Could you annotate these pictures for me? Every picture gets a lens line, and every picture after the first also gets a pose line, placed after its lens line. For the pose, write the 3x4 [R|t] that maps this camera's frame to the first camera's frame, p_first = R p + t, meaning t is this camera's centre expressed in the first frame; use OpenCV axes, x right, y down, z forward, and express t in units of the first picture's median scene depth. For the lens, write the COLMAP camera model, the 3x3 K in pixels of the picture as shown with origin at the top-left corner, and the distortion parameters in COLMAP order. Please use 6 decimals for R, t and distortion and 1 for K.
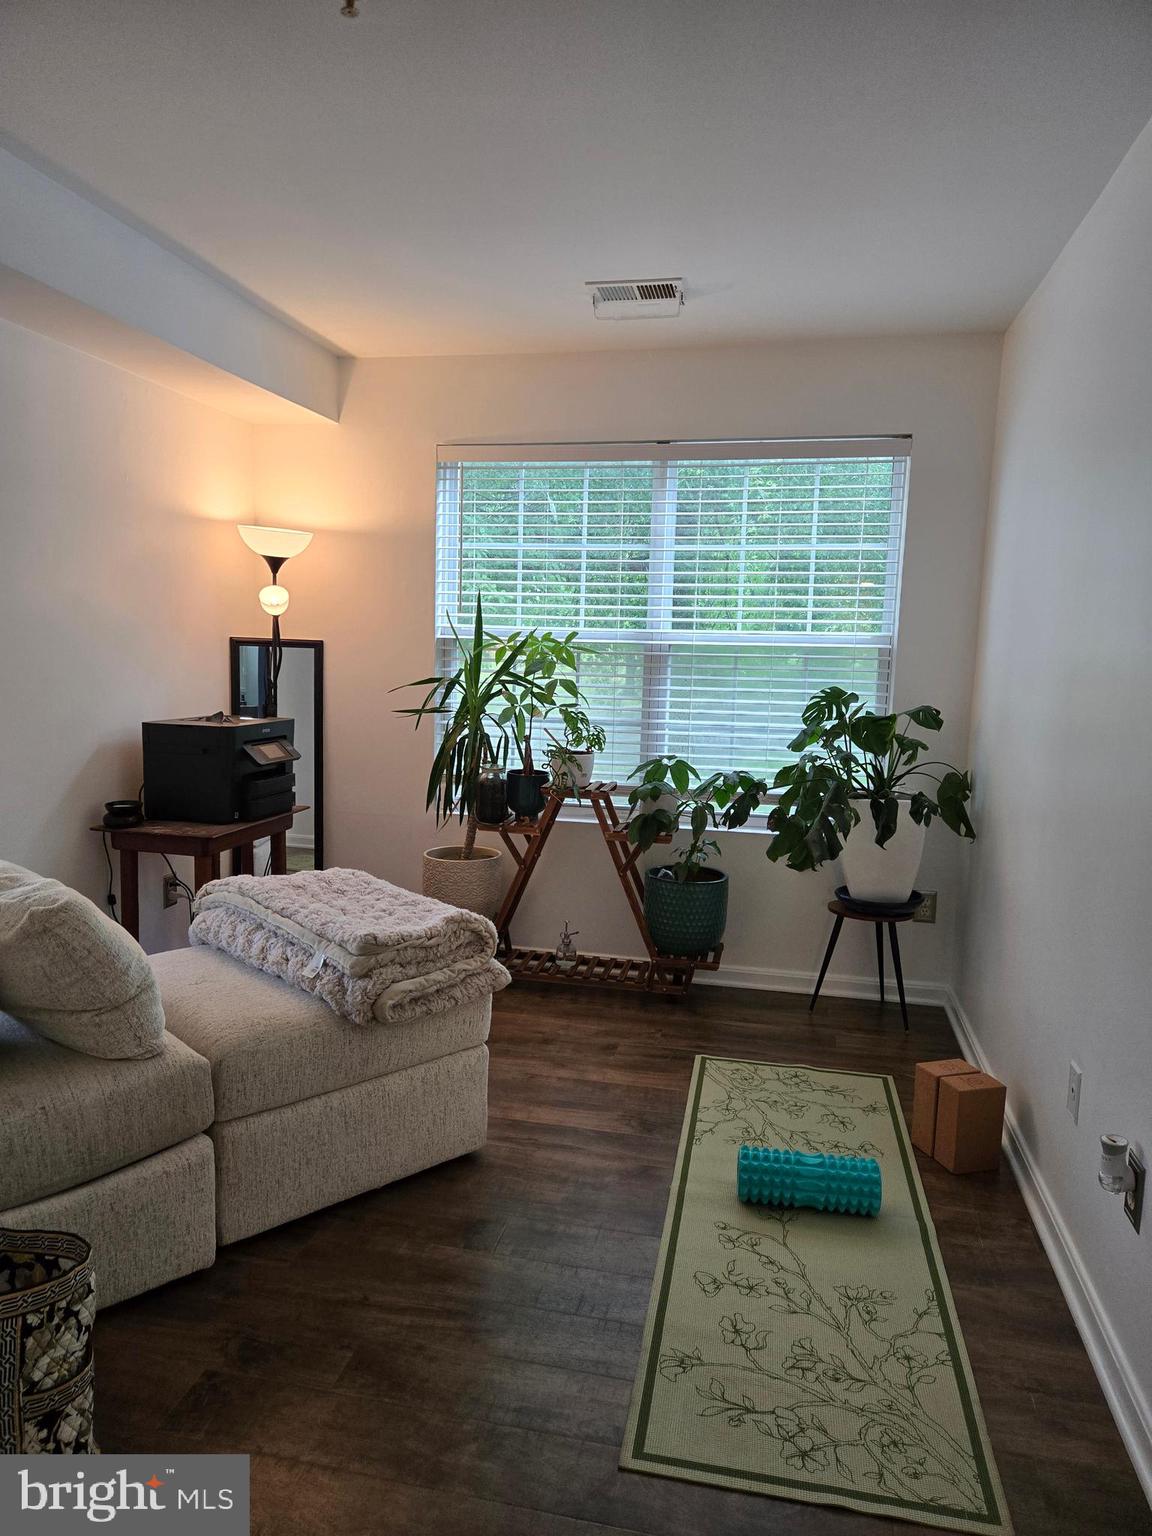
lens RADIAL K [[1020.3, 0, 570.1], [0, 1020.3, 770.0], [0, 0, 1]] dist [0.053850, 0.000786]
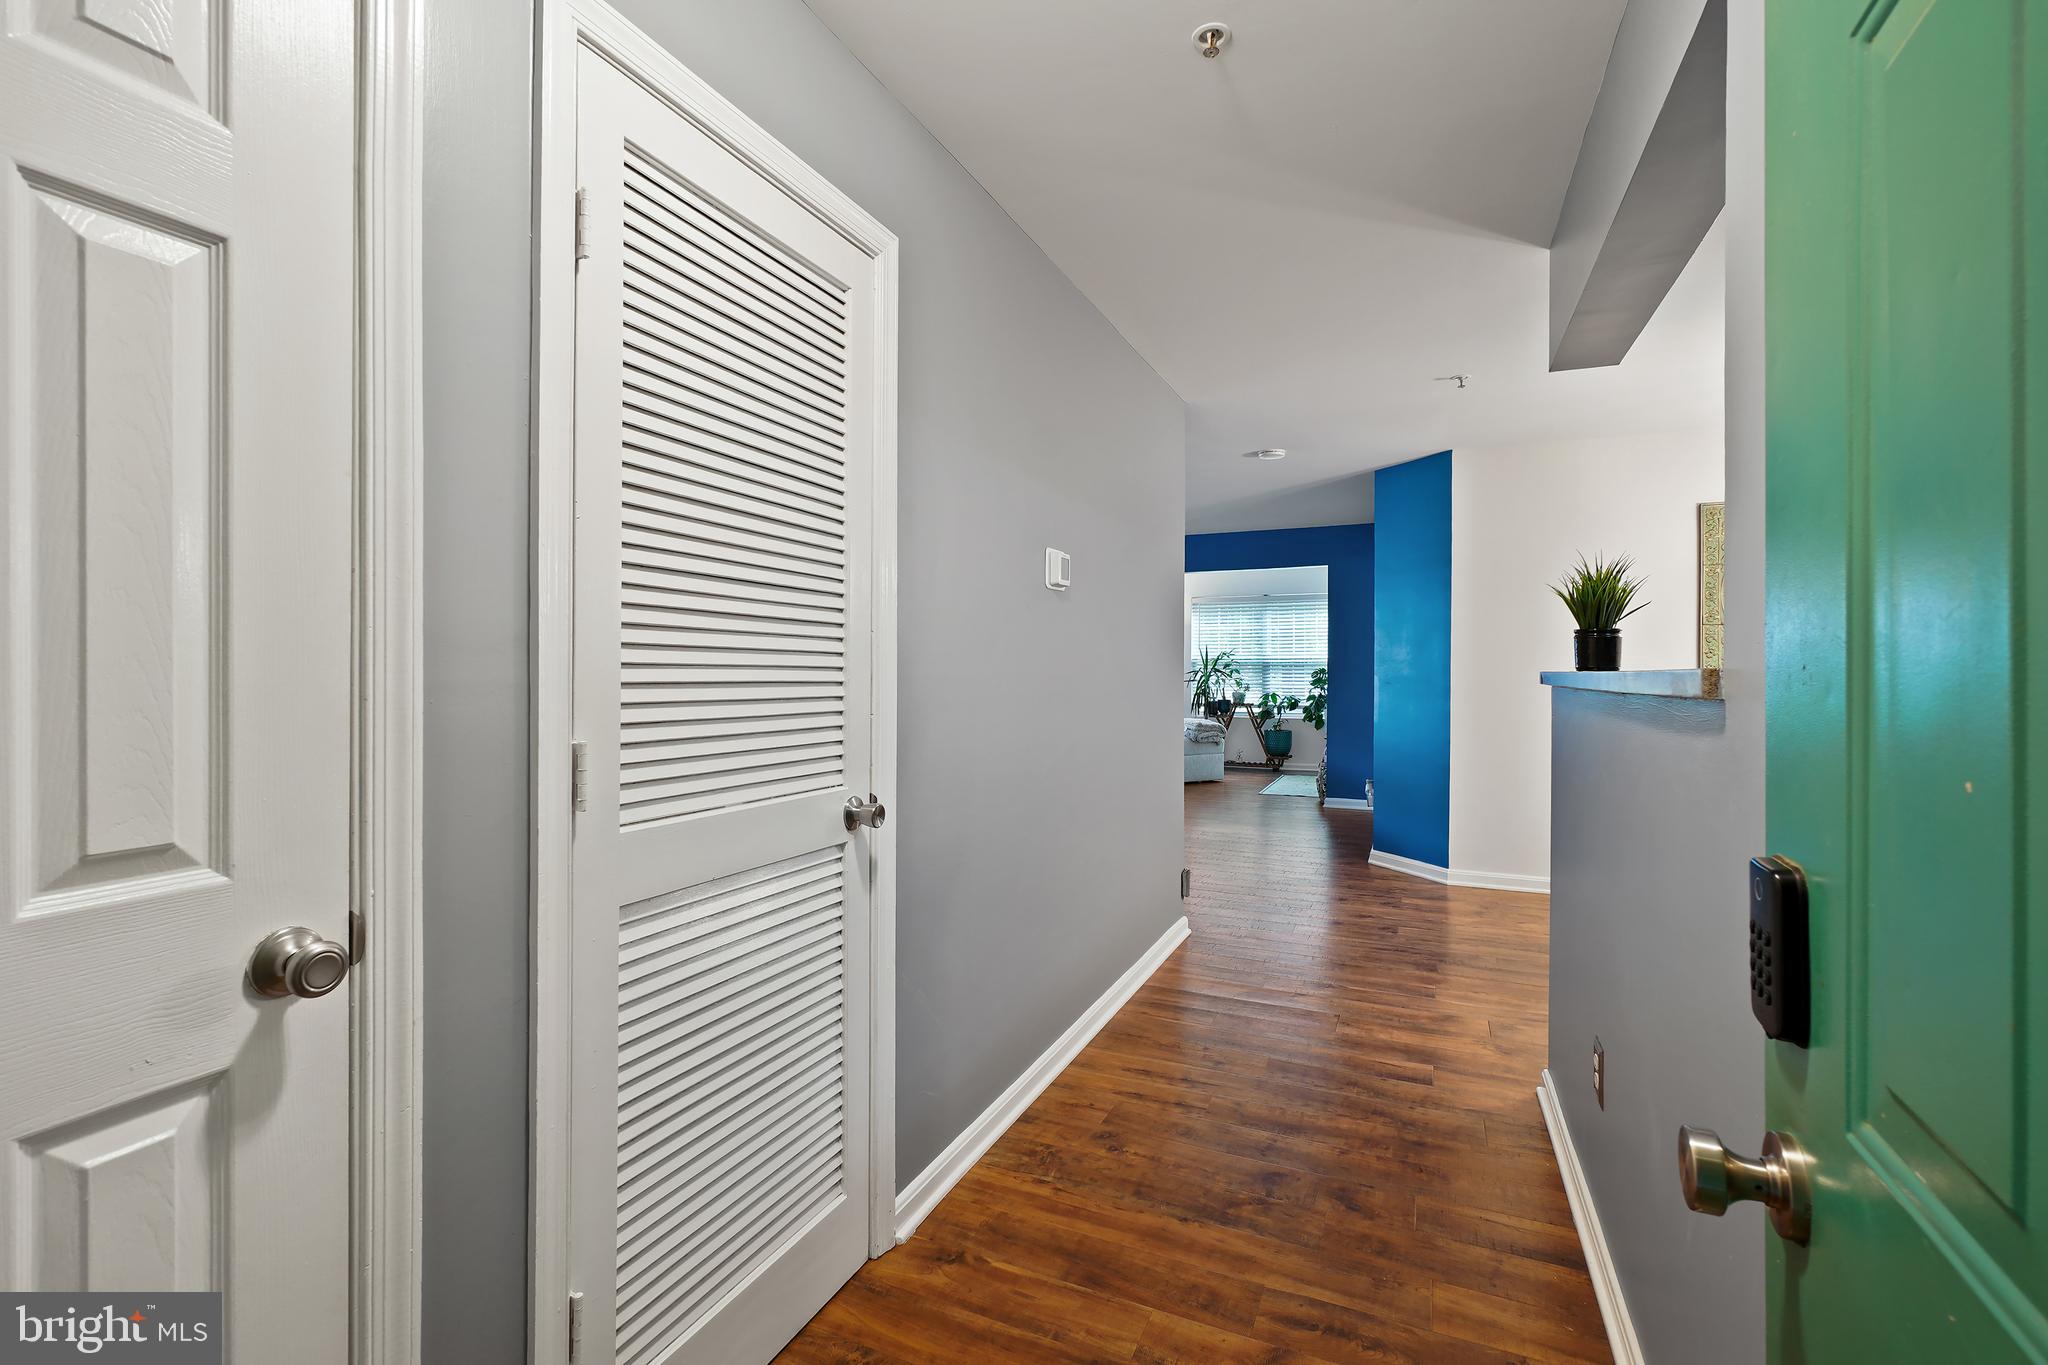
lens RADIAL K [[894.3, 0, 1015.7], [0, 894.3, 677.9], [0, 0, 1]] dist [-0.002248, 0.001776]
pose [[0.979916, -0.028445, -0.197373, -0.135278], [0.002270, 0.991301, -0.131591, 0.318374], [0.199400, 0.128500, 0.971456, -1.941805]]
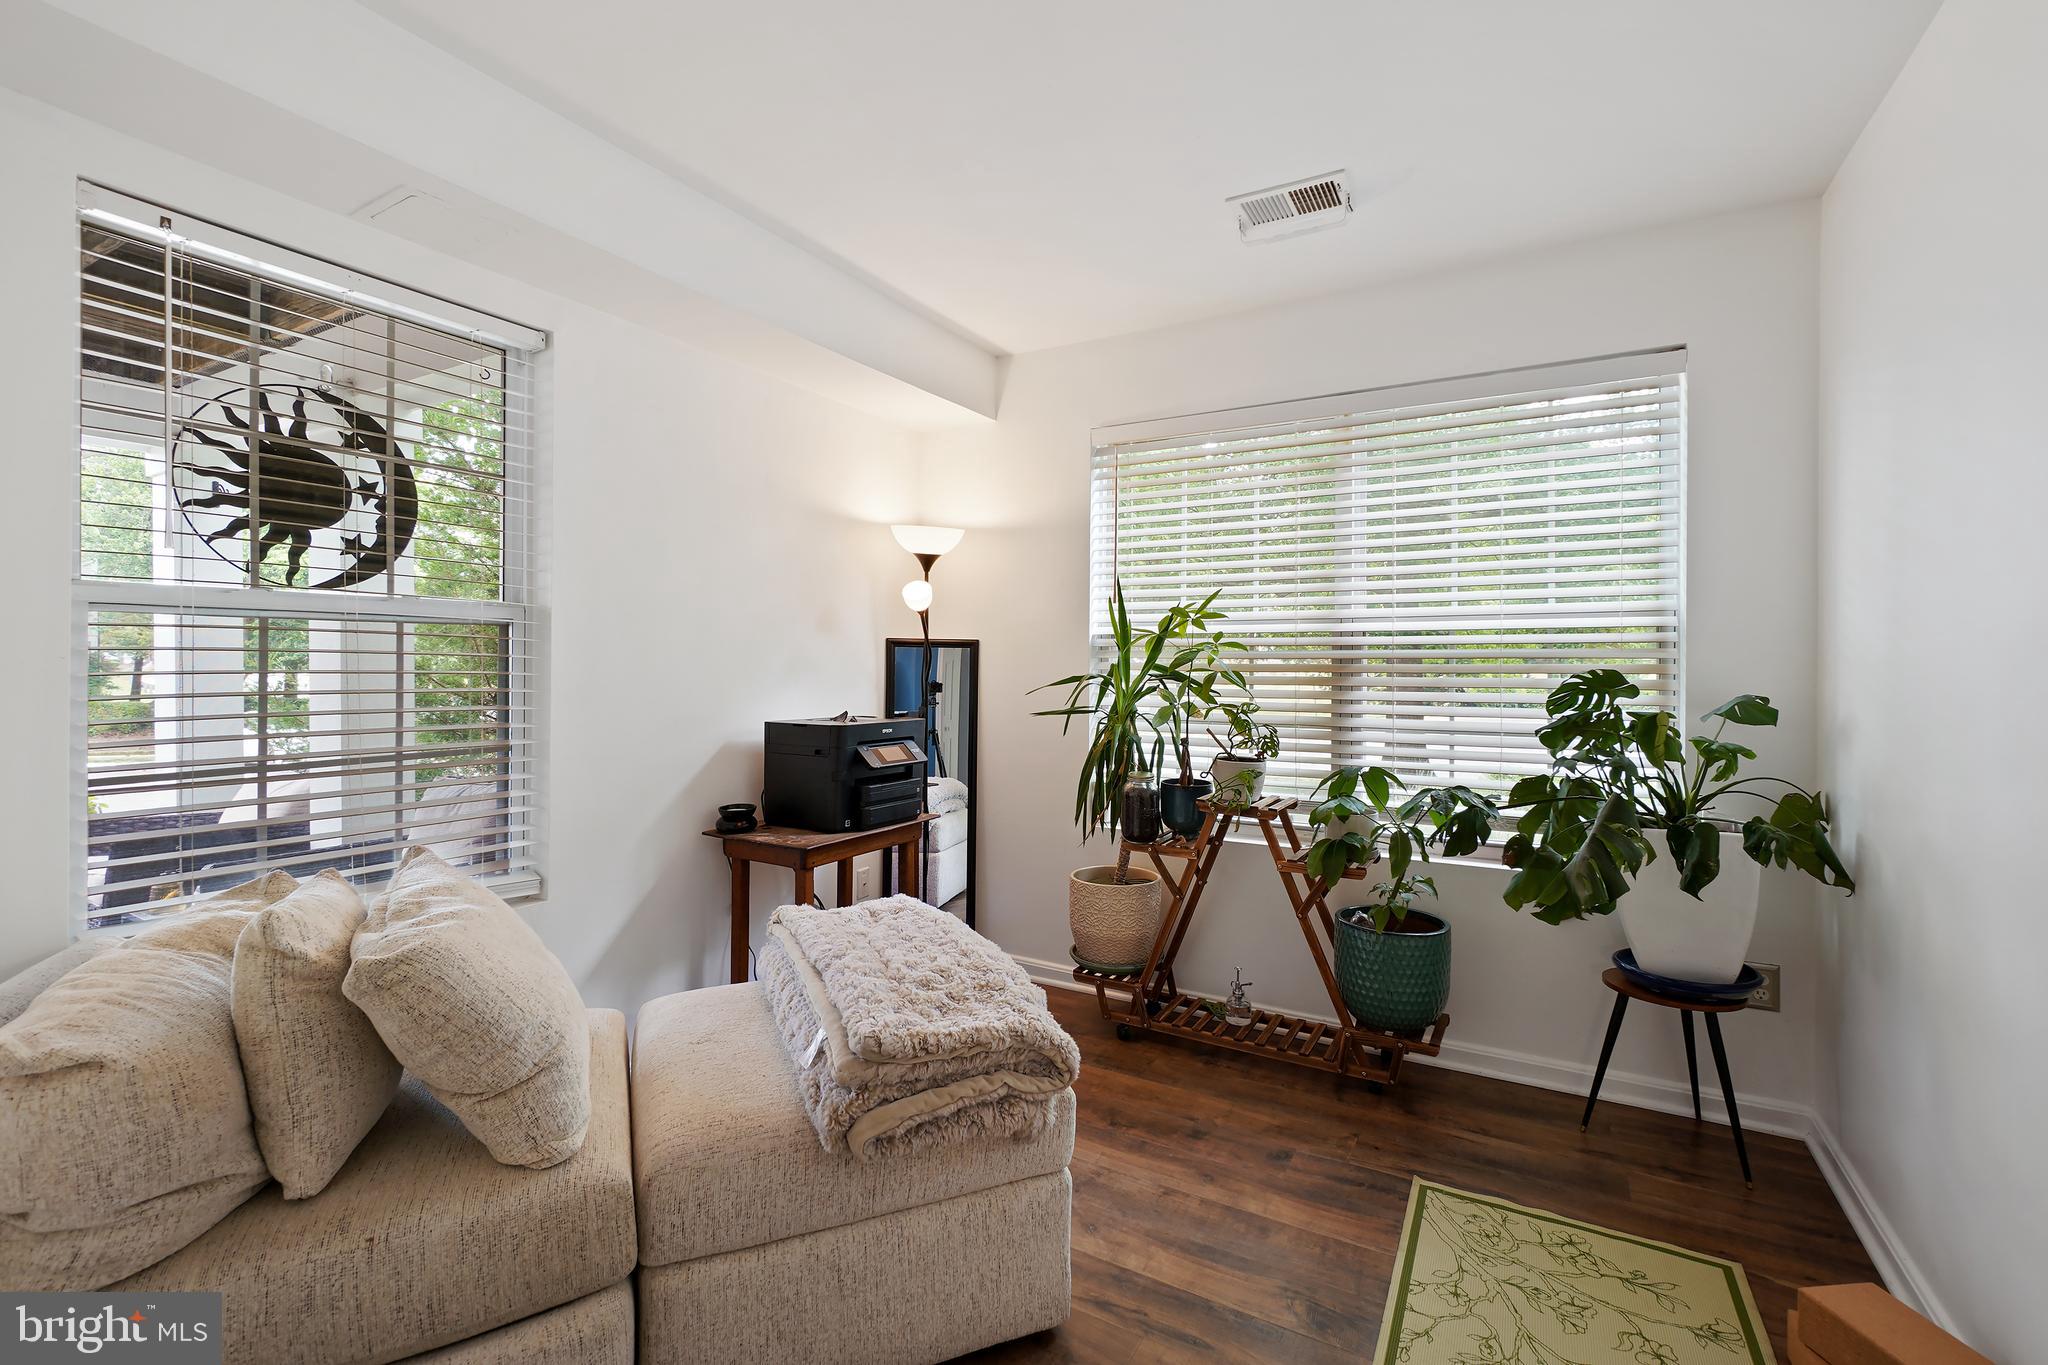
lens RADIAL K [[894.3, 0, 1022.3], [0, 894.3, 663.2], [0, 0, 1]] dist [-0.002248, 0.001776]
pose [[0.952989, -0.023272, -0.302109, 0.059300], [-0.016651, 0.991517, -0.128905, 0.002365], [0.302546, 0.127876, 0.944518, 0.264417]]
